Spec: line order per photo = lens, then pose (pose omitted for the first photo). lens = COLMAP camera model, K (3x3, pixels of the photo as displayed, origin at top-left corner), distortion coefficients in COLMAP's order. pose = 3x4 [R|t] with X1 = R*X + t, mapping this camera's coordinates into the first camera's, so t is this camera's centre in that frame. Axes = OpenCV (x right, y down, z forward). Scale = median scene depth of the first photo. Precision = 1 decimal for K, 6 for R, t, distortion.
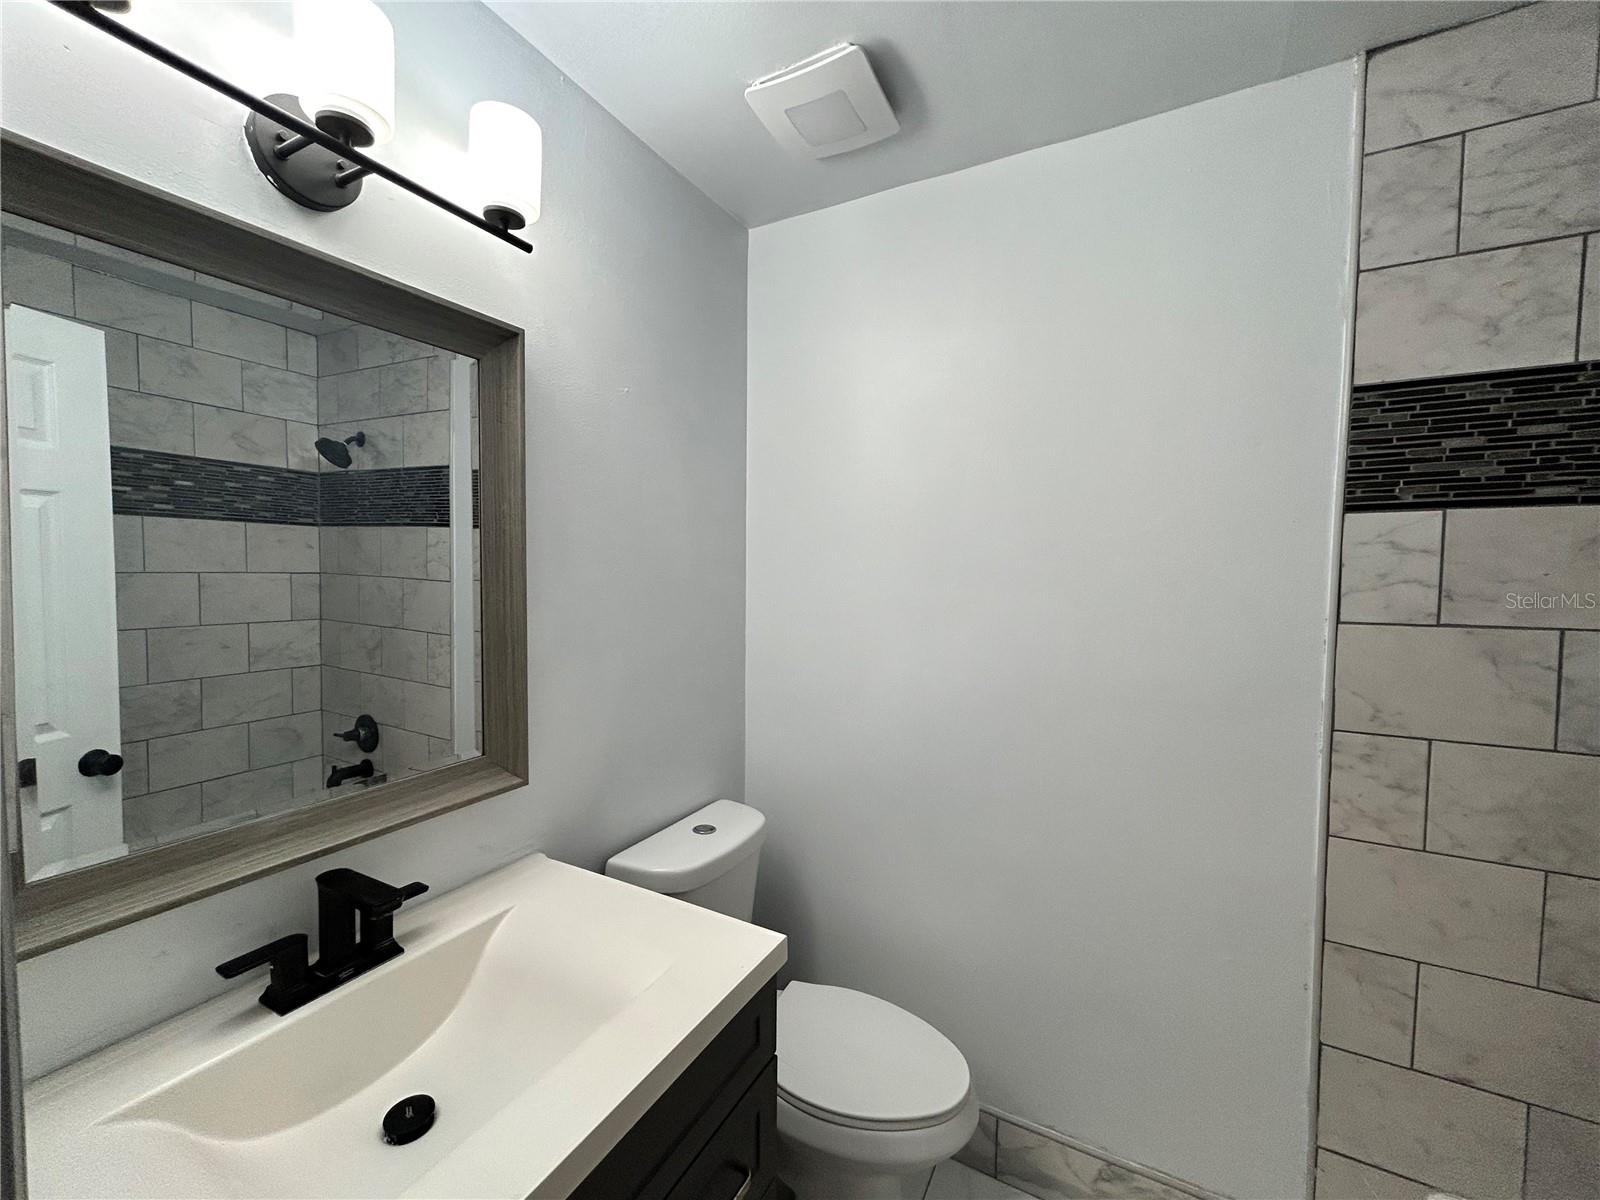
lens RADIAL K [[647.7, 0, 800.4], [0, 647.7, 601.0], [0, 0, 1]] dist [-0.004129, 0.000053]
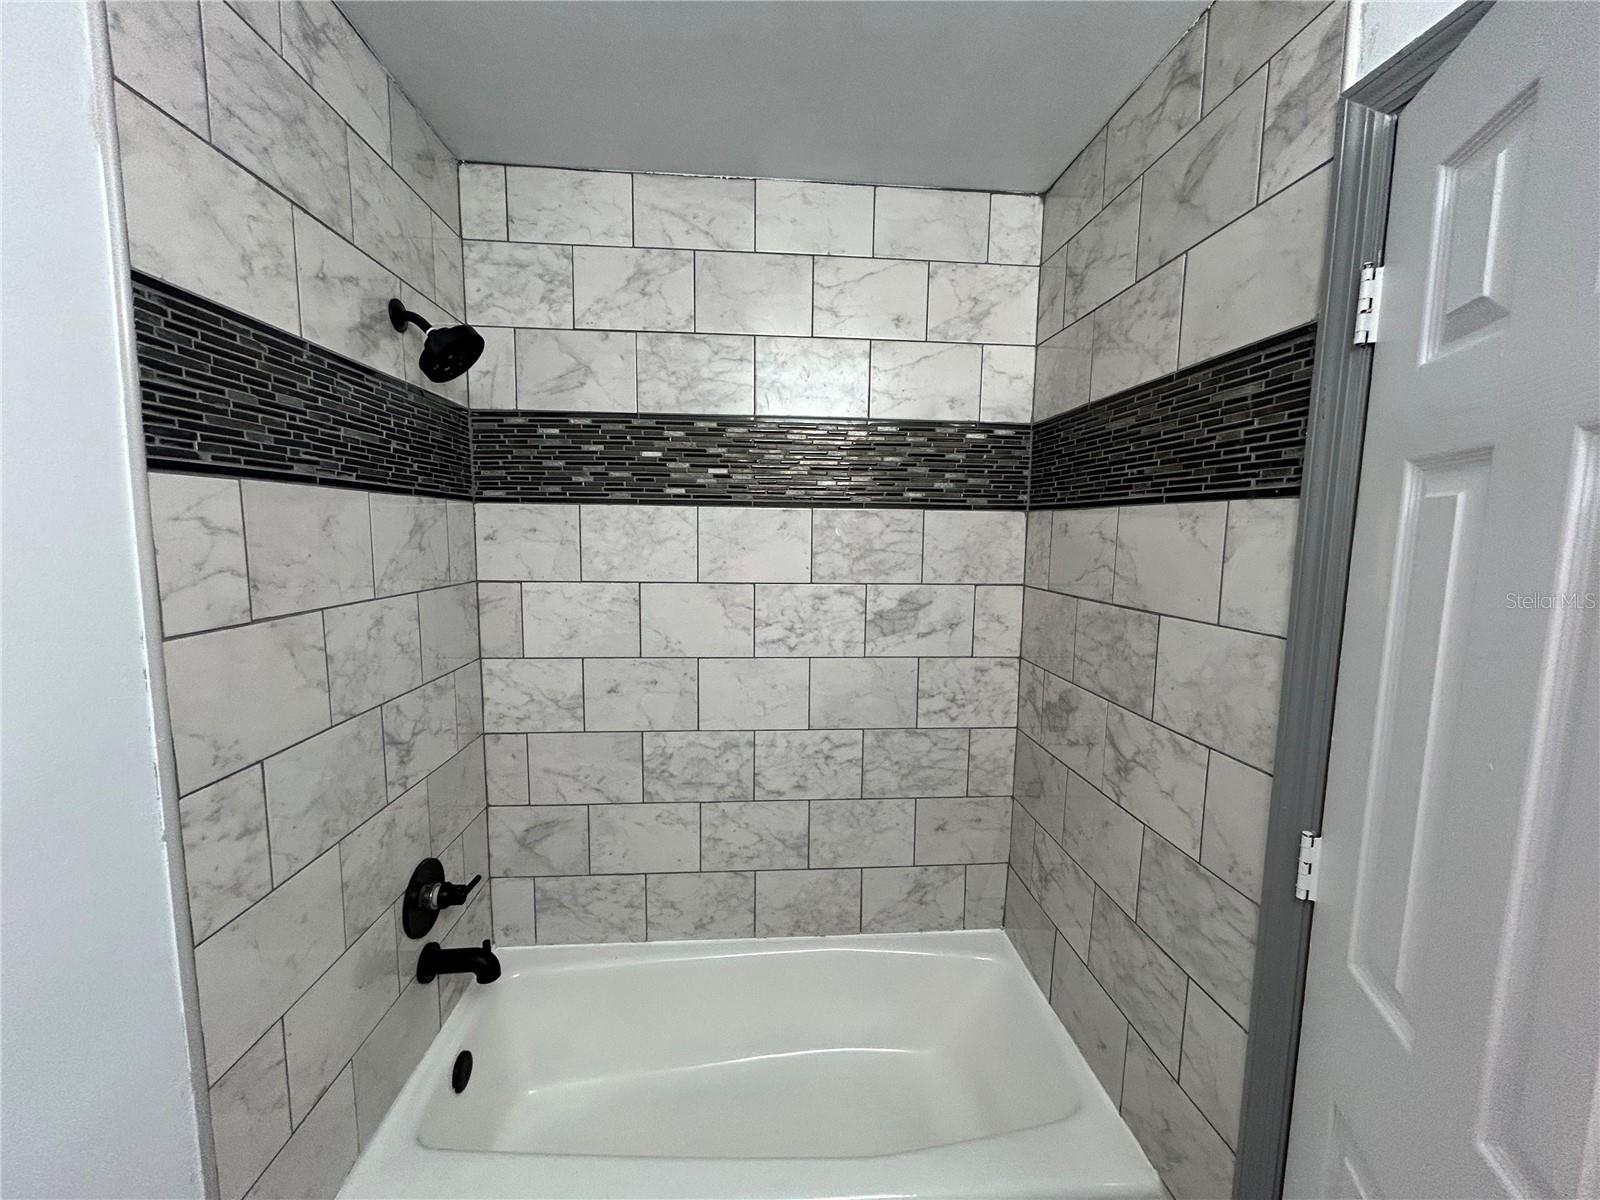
lens RADIAL K [[647.7, 0, 801.0], [0, 647.7, 602.5], [0, 0, 1]] dist [-0.004129, 0.000053]
pose [[-0.555976, -0.108304, 0.824112, -0.066462], [0.017852, 0.989690, 0.142108, -0.091034], [-0.831007, 0.093721, -0.548310, 0.872574]]
